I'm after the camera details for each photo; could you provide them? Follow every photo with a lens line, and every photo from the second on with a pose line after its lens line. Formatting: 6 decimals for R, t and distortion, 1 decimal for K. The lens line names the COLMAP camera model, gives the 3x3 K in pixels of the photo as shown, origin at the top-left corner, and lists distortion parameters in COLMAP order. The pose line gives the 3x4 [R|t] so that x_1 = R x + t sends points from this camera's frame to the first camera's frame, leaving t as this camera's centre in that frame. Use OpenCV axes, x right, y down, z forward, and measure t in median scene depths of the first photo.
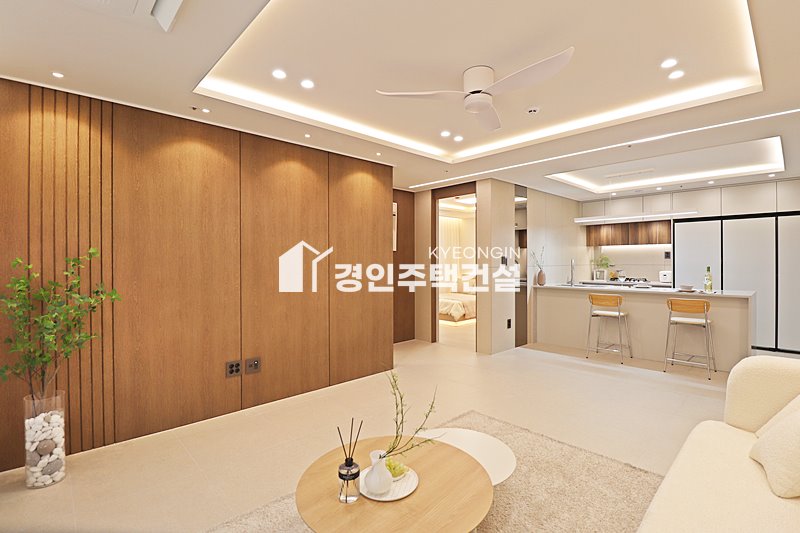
lens RADIAL K [[370.4, 0, 404.8], [0, 370.4, 262.9], [0, 0, 1]] dist [0.001481, -0.014594]
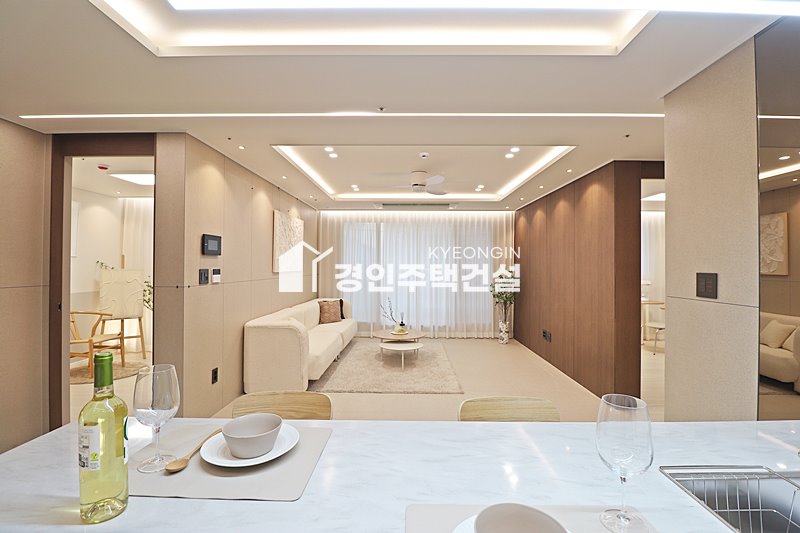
lens RADIAL K [[370.4, 0, 404.8], [0, 370.4, 262.9], [0, 0, 1]] dist [0.001481, -0.014594]
pose [[-0.700043, -0.004960, -0.714084, 0.709476], [-0.005786, 0.999982, -0.001274, -0.023858], [0.714078, 0.003240, -0.700059, 1.005502]]
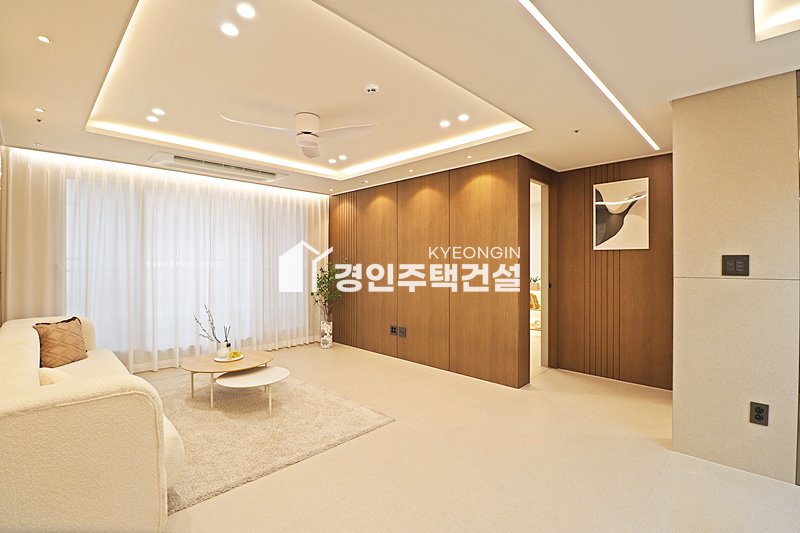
lens RADIAL K [[367.8, 0, 405.2], [0, 367.8, 264.7], [0, 0, 1]] dist [-0.002771, -0.012891]
pose [[0.038096, 0.007275, -0.999248, 0.659587], [-0.004971, 0.999963, 0.007090, -0.006529], [0.999262, 0.004697, 0.038130, 0.570957]]
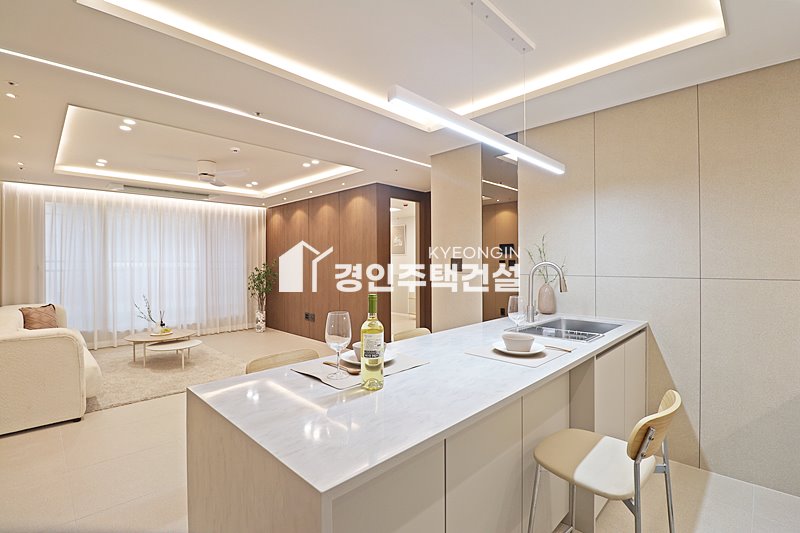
lens RADIAL K [[370.4, 0, 404.8], [0, 370.4, 262.9], [0, 0, 1]] dist [0.001481, -0.014594]
pose [[0.030665, 0.006442, -0.999509, 0.917020], [0.000231, 0.999979, 0.006452, -0.012270], [0.999530, -0.000429, 0.030663, 0.852241]]
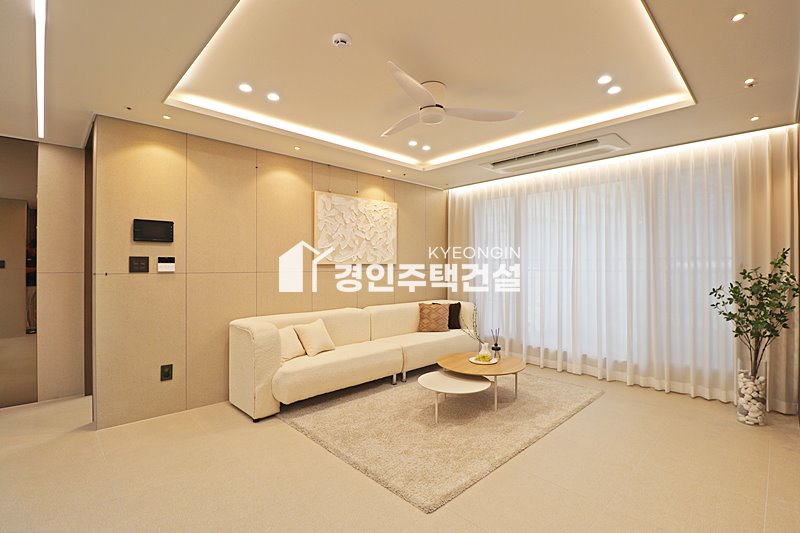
lens RADIAL K [[373.0, 0, 405.6], [0, 373.0, 265.7], [0, 0, 1]] dist [0.003803, -0.015681]
pose [[-0.999908, 0.005203, -0.012522, 0.130232], [0.005174, 0.999984, 0.002385, 0.001114], [0.012534, 0.002320, -0.999919, 0.924568]]
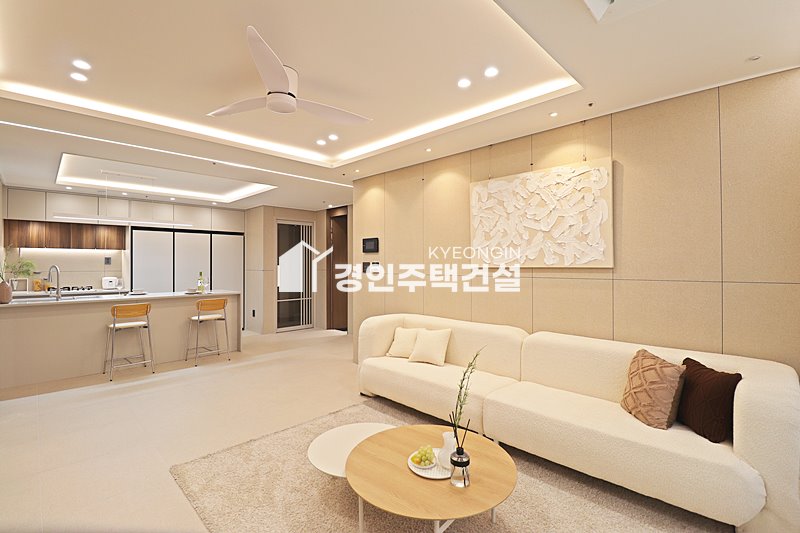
lens RADIAL K [[367.0, 0, 399.1], [0, 367.0, 260.6], [0, 0, 1]] dist [0.002131, -0.012576]
pose [[-0.033275, 0.014600, 0.999340, -0.333977], [0.006008, 0.999878, -0.014408, -0.004389], [-0.999428, 0.005524, -0.033359, 0.324412]]
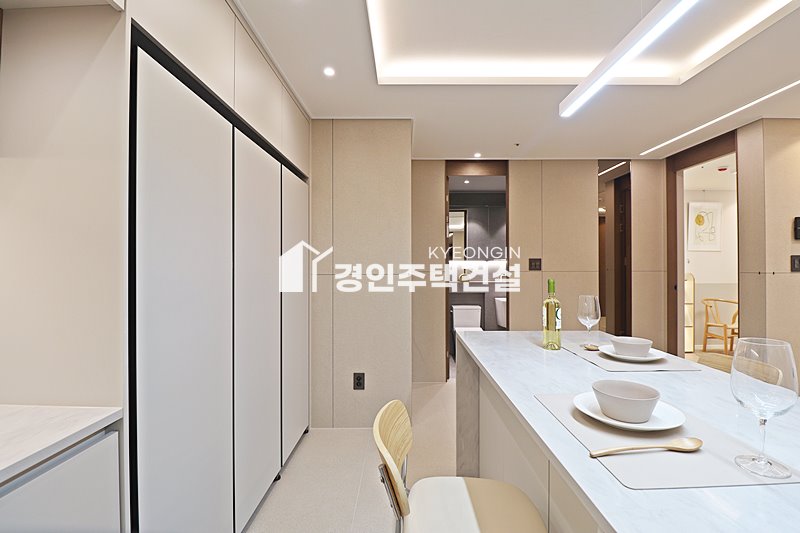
lens RADIAL K [[370.4, 0, 404.8], [0, 370.4, 262.9], [0, 0, 1]] dist [0.001481, -0.014594]
pose [[-0.728795, 0.010954, 0.684644, 0.569962], [0.008034, 0.999940, -0.007447, -0.002806], [-0.684685, 0.000073, -0.728839, 1.140281]]
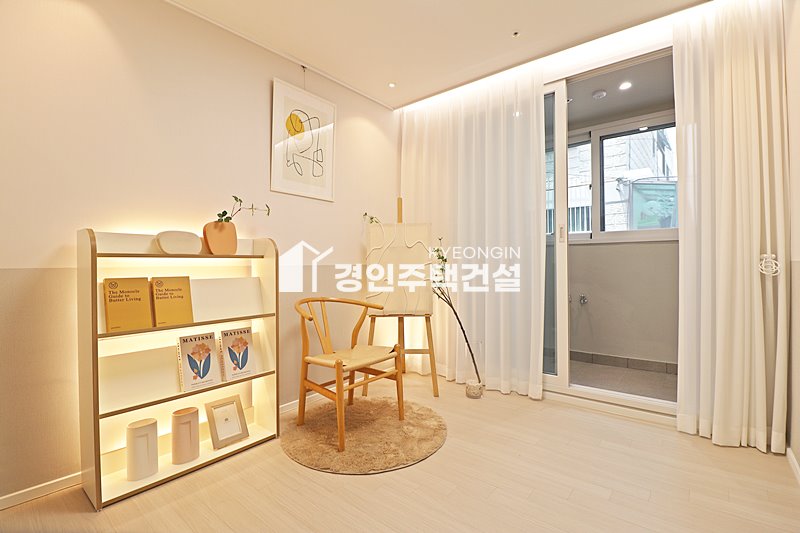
lens RADIAL K [[370.4, 0, 404.8], [0, 370.4, 262.9], [0, 0, 1]] dist [0.001481, -0.014594]
pose [[-0.991282, 0.011206, -0.131276, 0.598184], [0.010398, 0.999923, 0.006841, 0.048822], [0.131343, 0.005417, -0.991322, 0.314984]]
